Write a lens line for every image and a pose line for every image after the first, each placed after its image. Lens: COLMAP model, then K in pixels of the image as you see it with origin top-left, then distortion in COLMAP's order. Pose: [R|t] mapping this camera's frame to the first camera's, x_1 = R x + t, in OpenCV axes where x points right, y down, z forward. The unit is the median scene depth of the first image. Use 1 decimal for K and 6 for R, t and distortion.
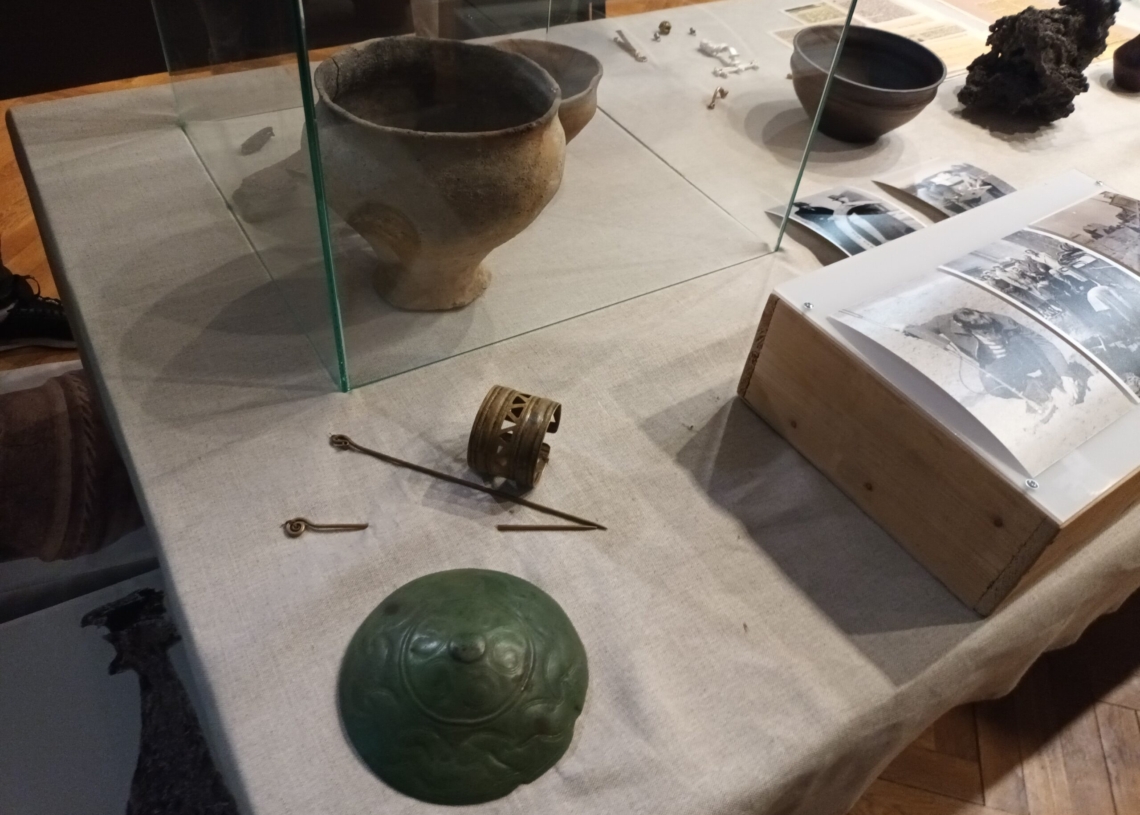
lens RADIAL K [[853.3, 0, 570.0], [0, 853.3, 407.5], [0, 0, 1]] dist [0.003181, -0.104935]
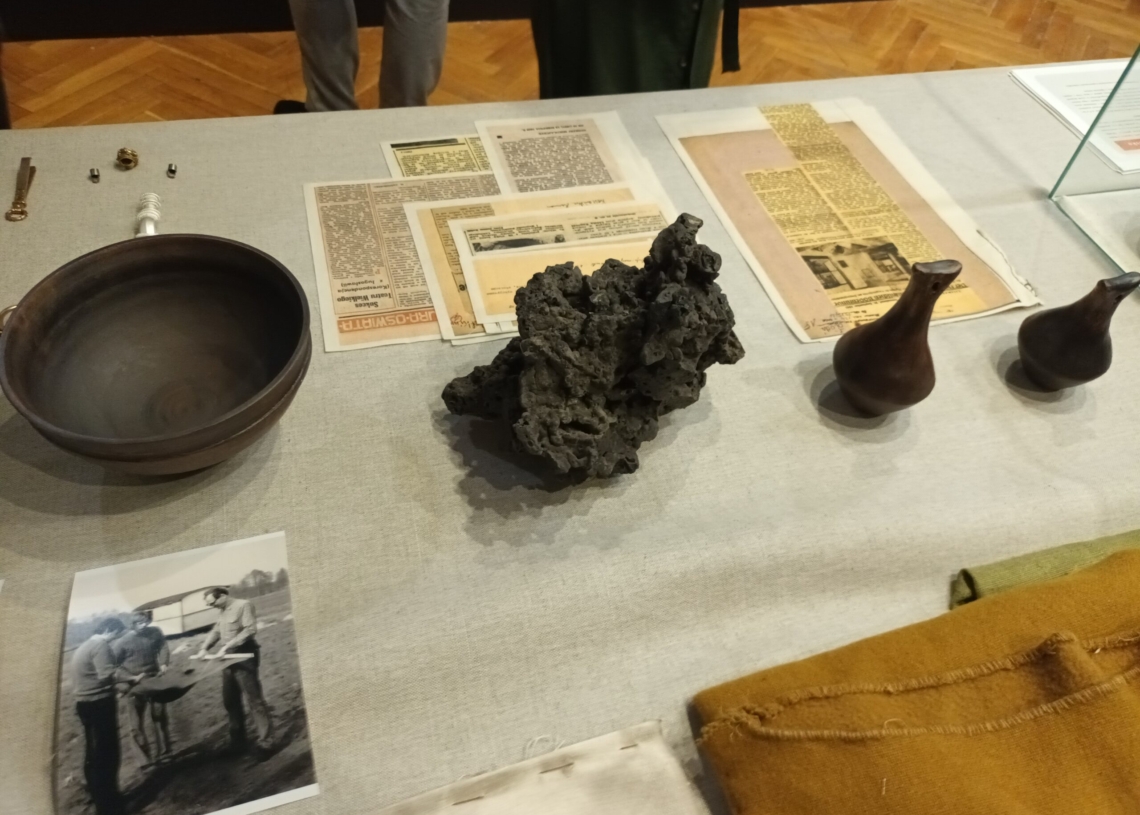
lens RADIAL K [[853.3, 0, 570.0], [0, 853.3, 407.5], [0, 0, 1]] dist [0.003181, -0.104935]
pose [[0.962300, 0.213175, -0.168921, 0.693643], [-0.204474, 0.976539, 0.067539, -0.452234], [0.179356, -0.030453, 0.983313, 0.505722]]
